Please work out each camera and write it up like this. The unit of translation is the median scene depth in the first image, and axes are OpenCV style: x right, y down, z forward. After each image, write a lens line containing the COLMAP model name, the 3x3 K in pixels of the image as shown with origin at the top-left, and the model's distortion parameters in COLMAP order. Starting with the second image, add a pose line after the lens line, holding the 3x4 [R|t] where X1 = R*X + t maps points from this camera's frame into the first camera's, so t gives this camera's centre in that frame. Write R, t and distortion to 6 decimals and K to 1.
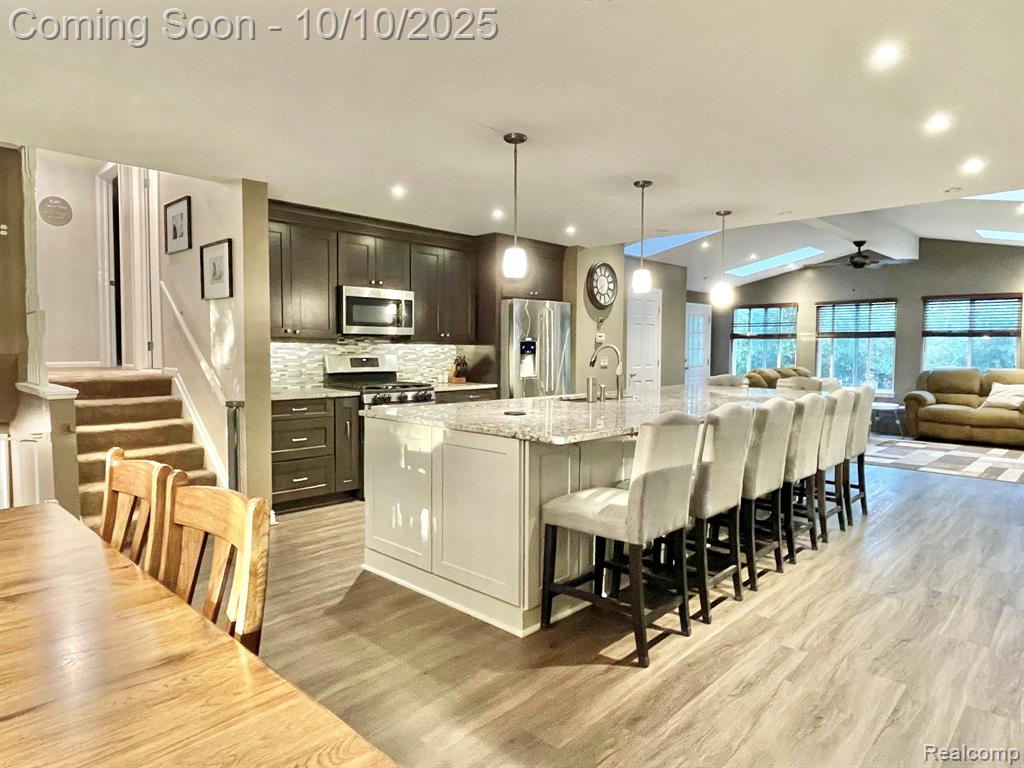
lens RADIAL K [[621.5, 0, 512.0], [0, 621.5, 384.0], [0, 0, 1]] dist [-0.004819, -0.000120]
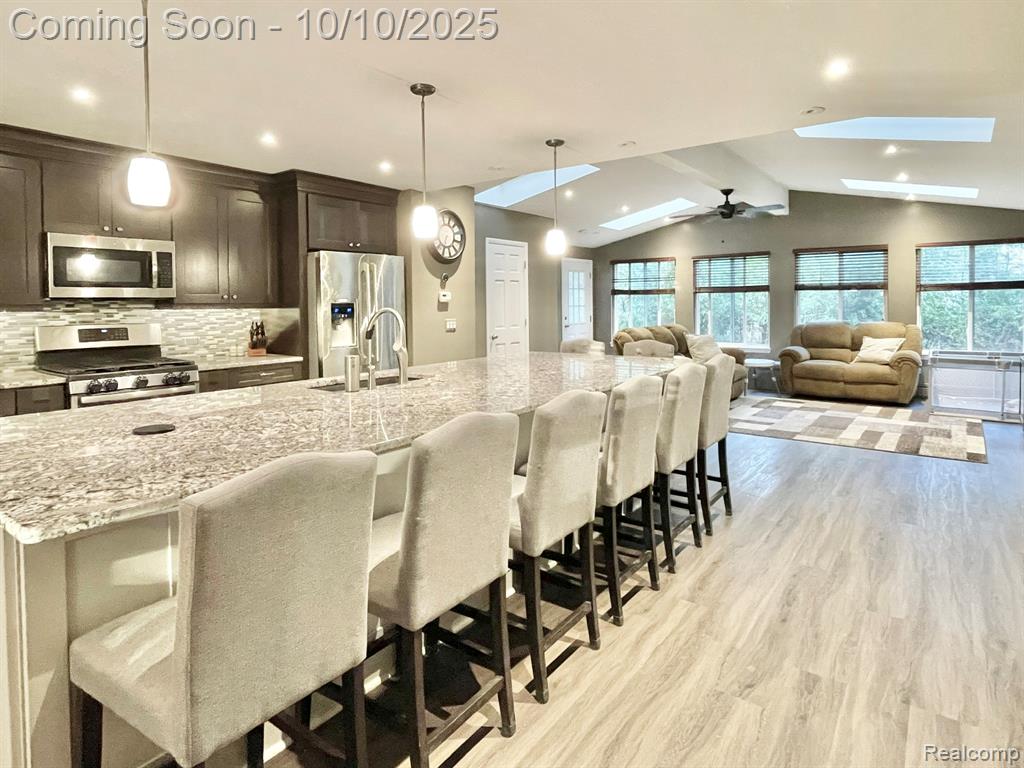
lens RADIAL K [[587.8, 0, 513.3], [0, 587.8, 318.4], [0, 0, 1]] dist [0.003241, -0.000668]
pose [[0.991485, -0.018023, 0.128968, 0.145333], [0.022306, 0.999244, -0.031841, -0.018266], [-0.128297, 0.034447, 0.991137, 0.199514]]
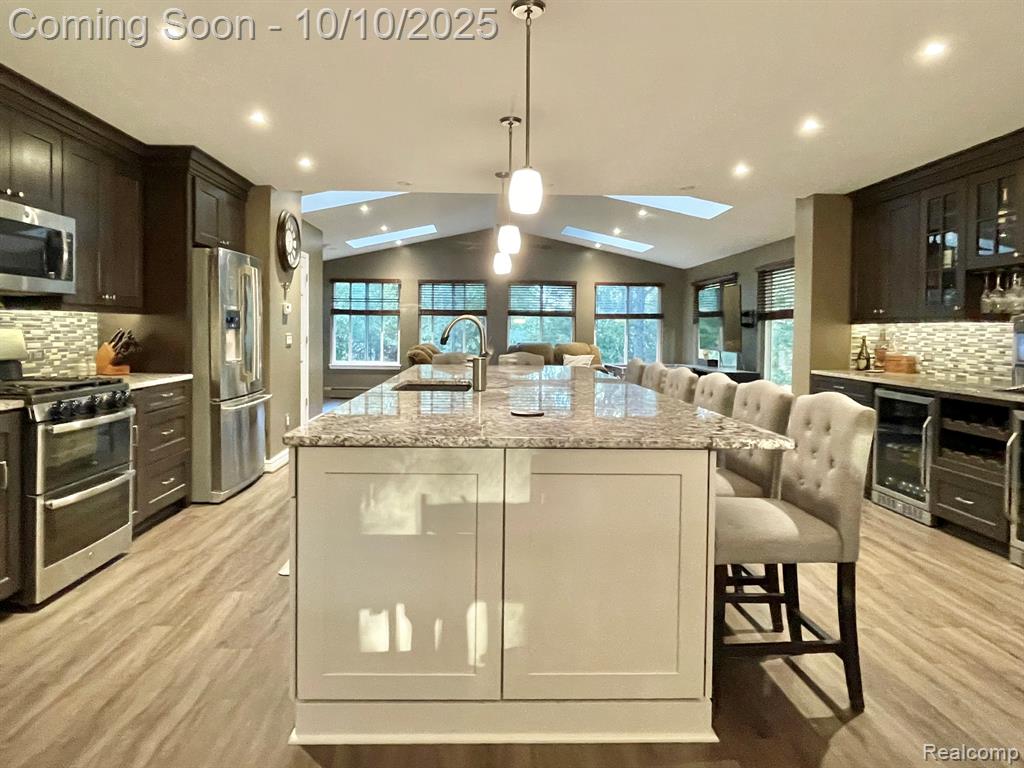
lens RADIAL K [[638.4, 0, 493.5], [0, 638.4, 348.6], [0, 0, 1]] dist [-0.006339, -0.001056]
pose [[0.710095, -0.018176, 0.703871, -0.266675], [0.034092, 0.999382, -0.008586, -0.009396], [-0.703280, 0.030093, 0.710276, 0.278276]]
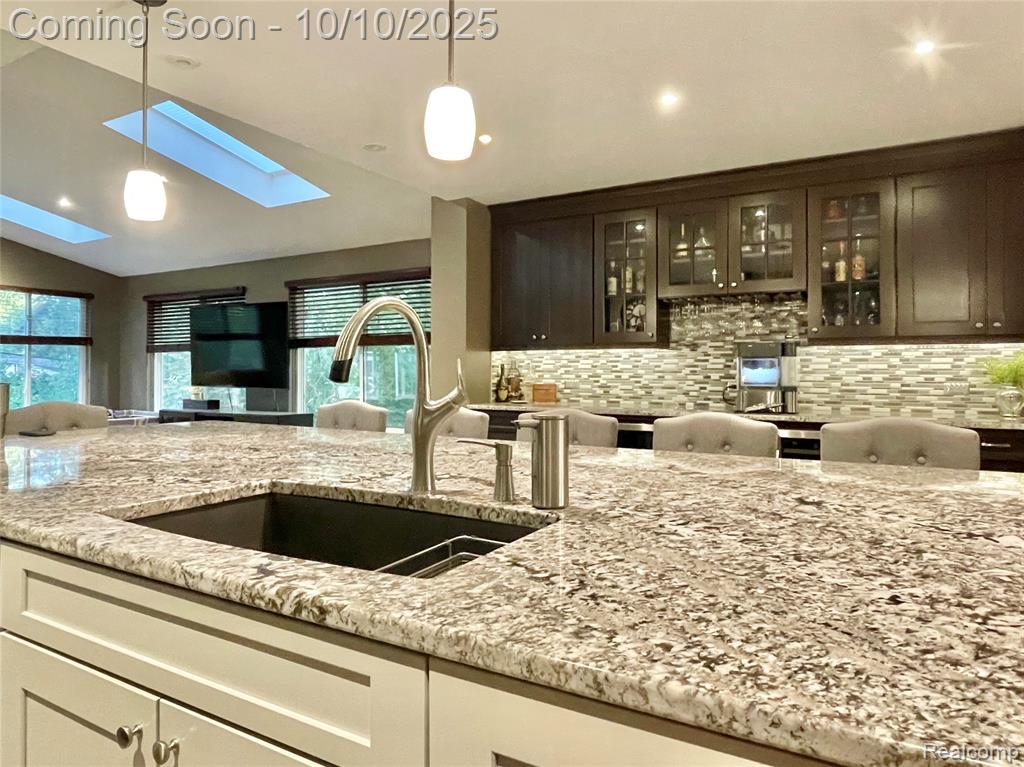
lens RADIAL K [[638.4, 0, 493.5], [0, 638.4, 348.1], [0, 0, 1]] dist [-0.006339, -0.001056]
pose [[-0.238345, 0.019057, 0.970993, -0.073968], [0.058631, 0.998266, -0.005200, -0.031994], [-0.969409, 0.055691, -0.239049, 0.714333]]
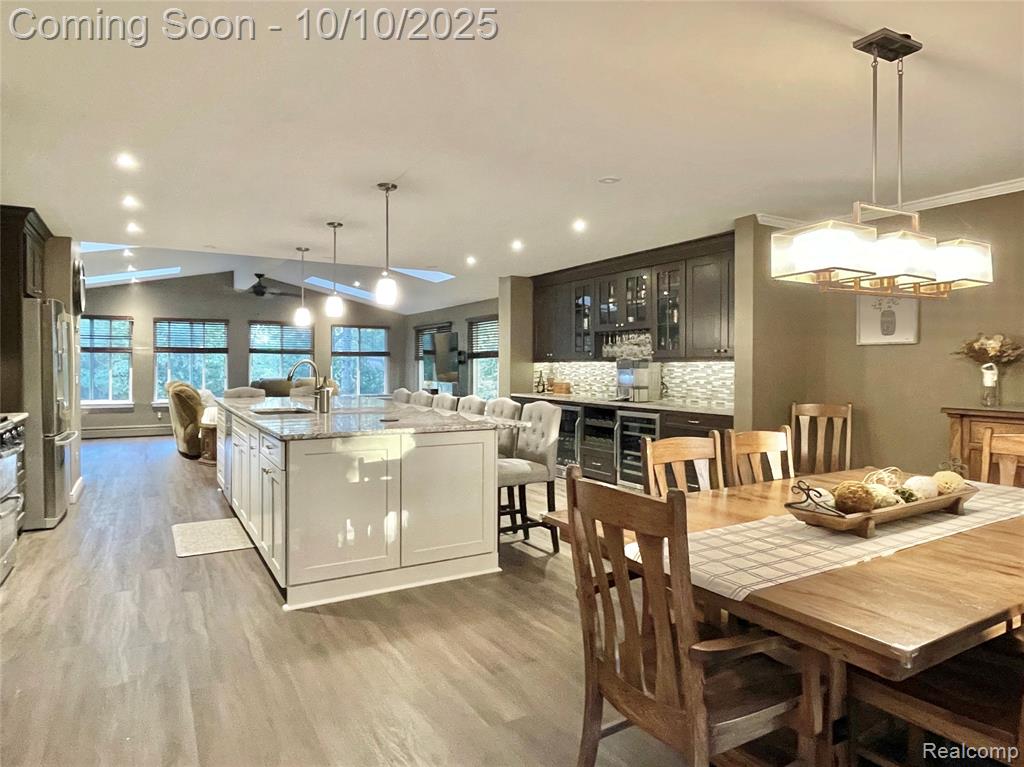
lens RADIAL K [[621.5, 0, 512.0], [0, 621.5, 383.5], [0, 0, 1]] dist [-0.004819, -0.000120]
pose [[0.280398, -0.032406, 0.959337, -0.546864], [0.053356, 0.998411, 0.018131, -0.015687], [-0.958400, 0.046103, 0.281681, 0.235077]]
